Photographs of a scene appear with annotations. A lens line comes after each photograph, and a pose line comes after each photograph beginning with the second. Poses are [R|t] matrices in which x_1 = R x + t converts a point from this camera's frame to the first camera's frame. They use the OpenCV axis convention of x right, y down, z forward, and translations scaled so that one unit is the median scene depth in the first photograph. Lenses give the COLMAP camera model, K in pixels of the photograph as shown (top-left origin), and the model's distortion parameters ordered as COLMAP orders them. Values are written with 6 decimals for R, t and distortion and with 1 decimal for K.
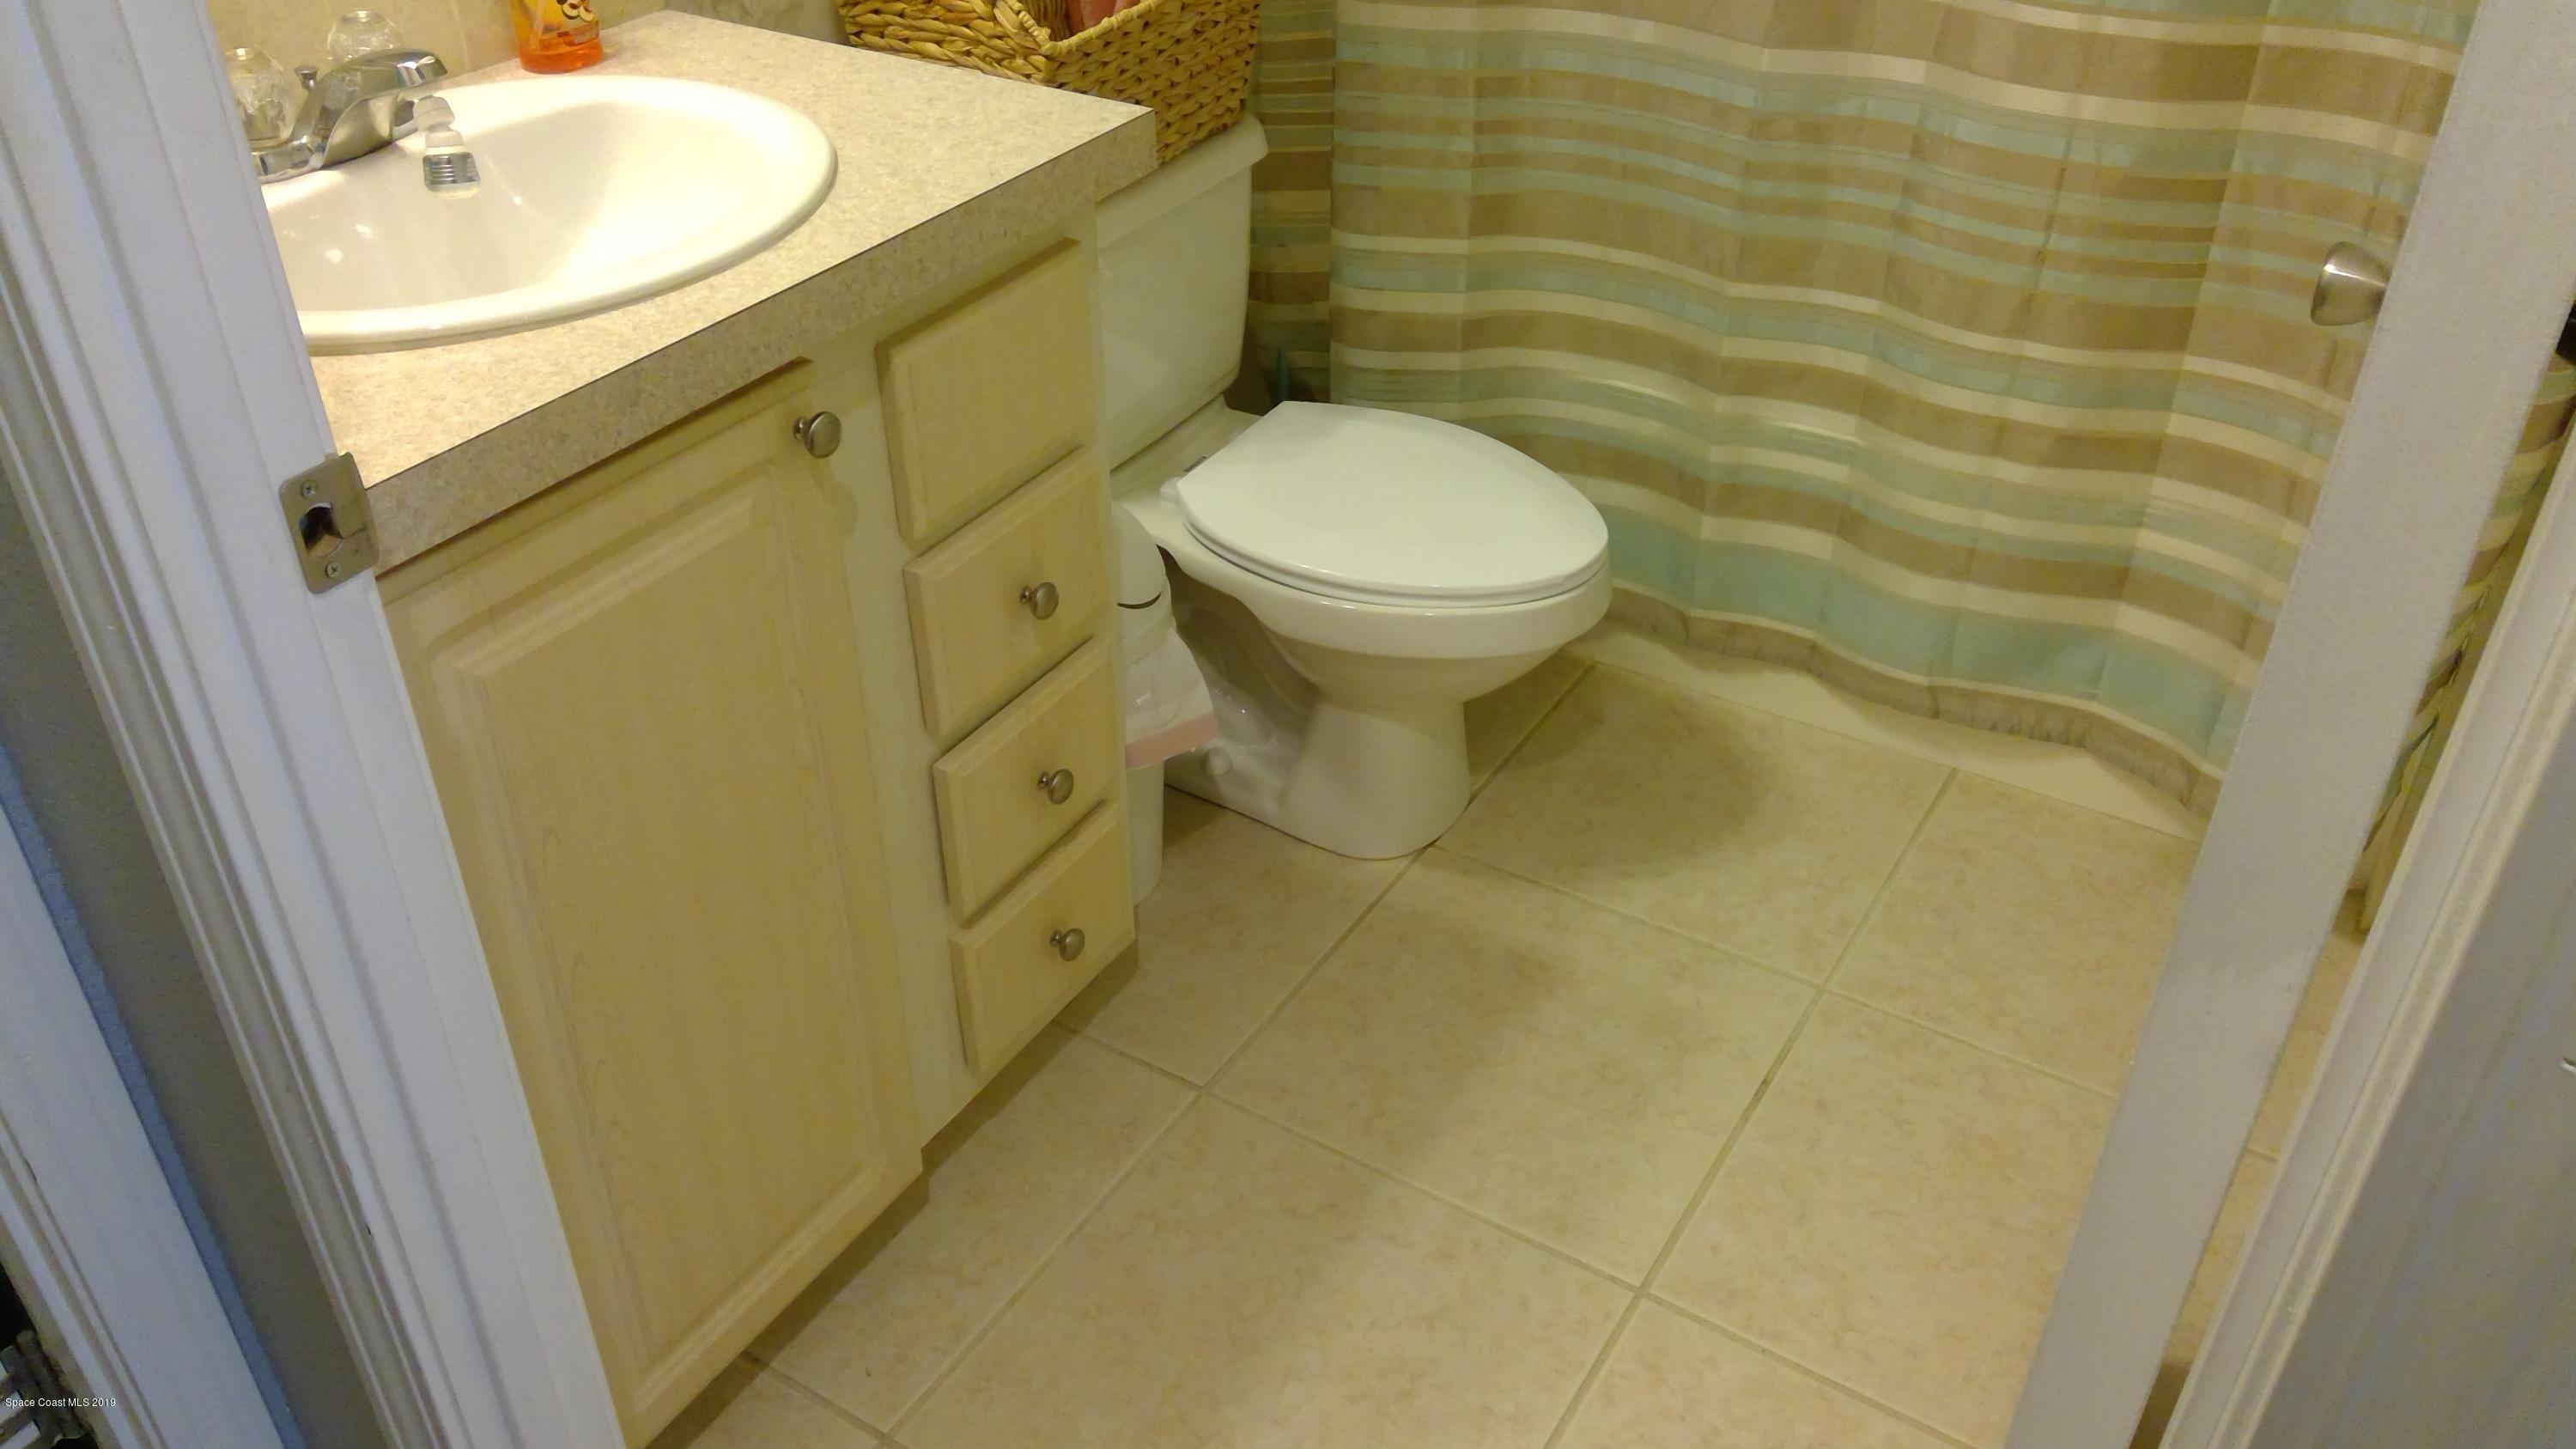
lens RADIAL K [[2005.7, 0, 1273.5], [0, 2005.7, 715.8], [0, 0, 1]] dist [0.126824, -0.202418]
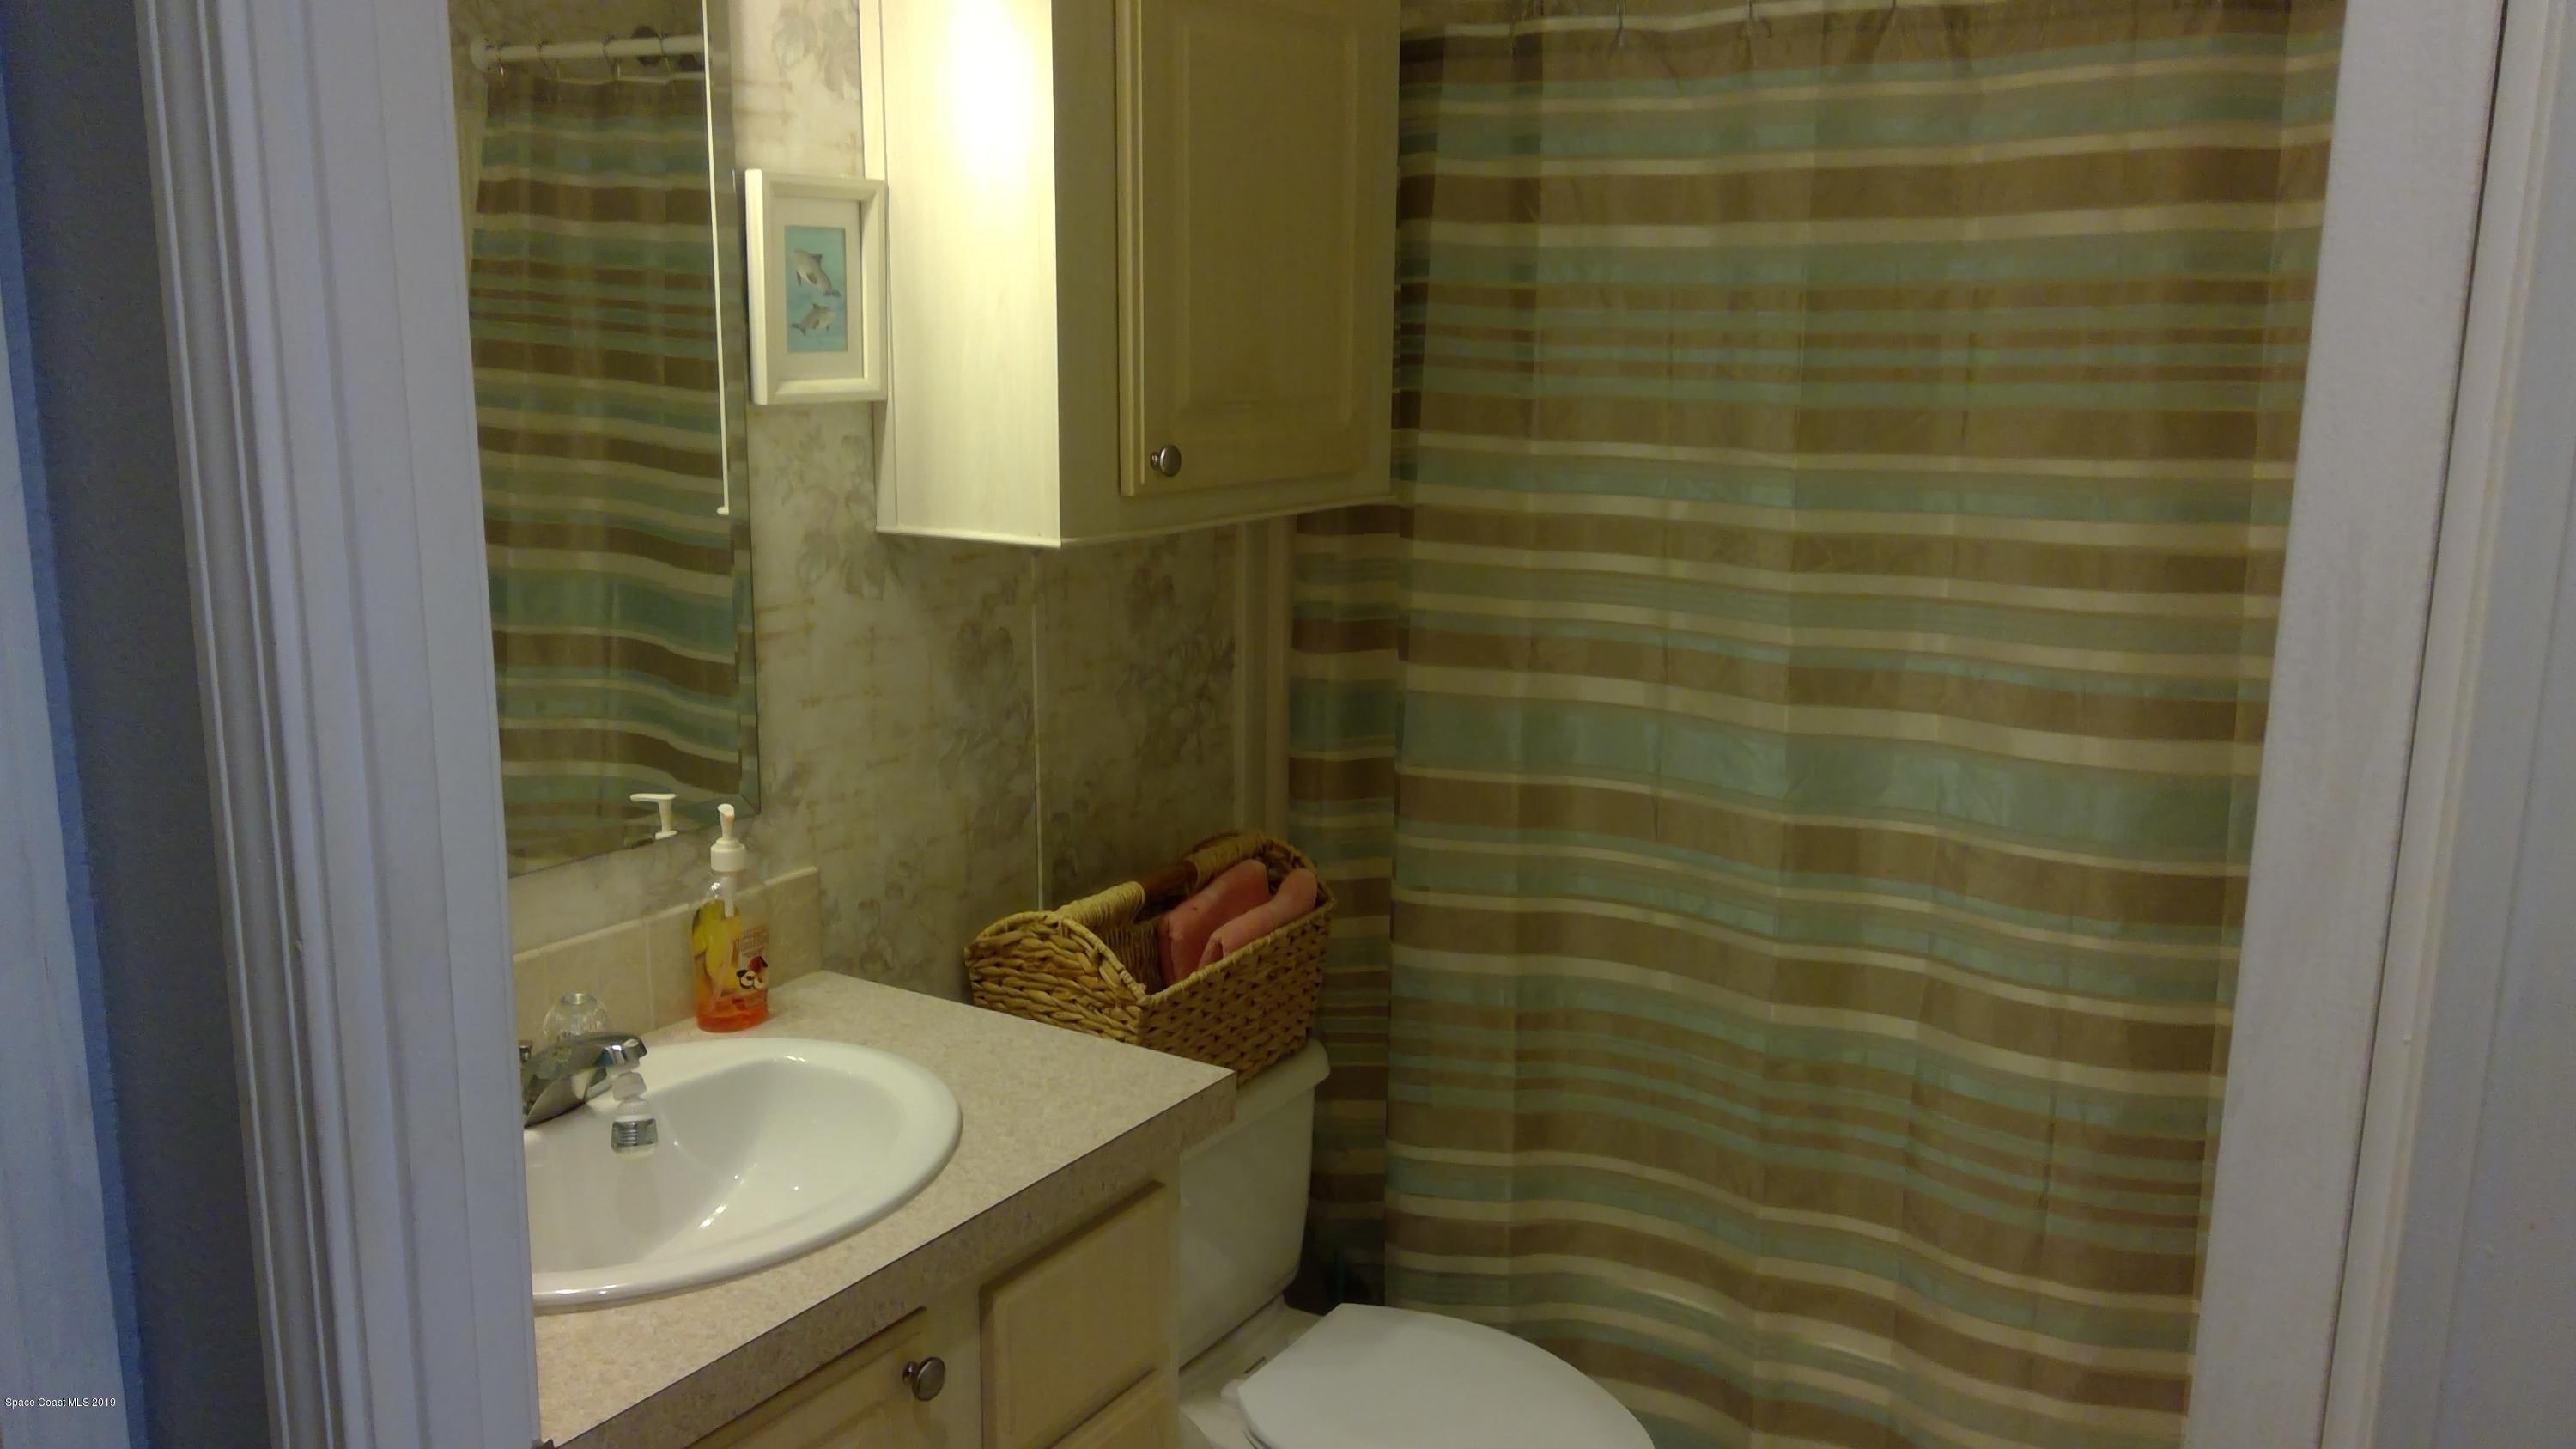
lens RADIAL K [[2005.7, 0, 1273.5], [0, 2005.7, 715.8], [0, 0, 1]] dist [0.126824, -0.202418]
pose [[0.999463, 0.017649, -0.027624, -0.007231], [-0.026980, 0.921530, -0.387369, -0.032248], [0.018619, 0.387906, 0.921511, -0.106976]]
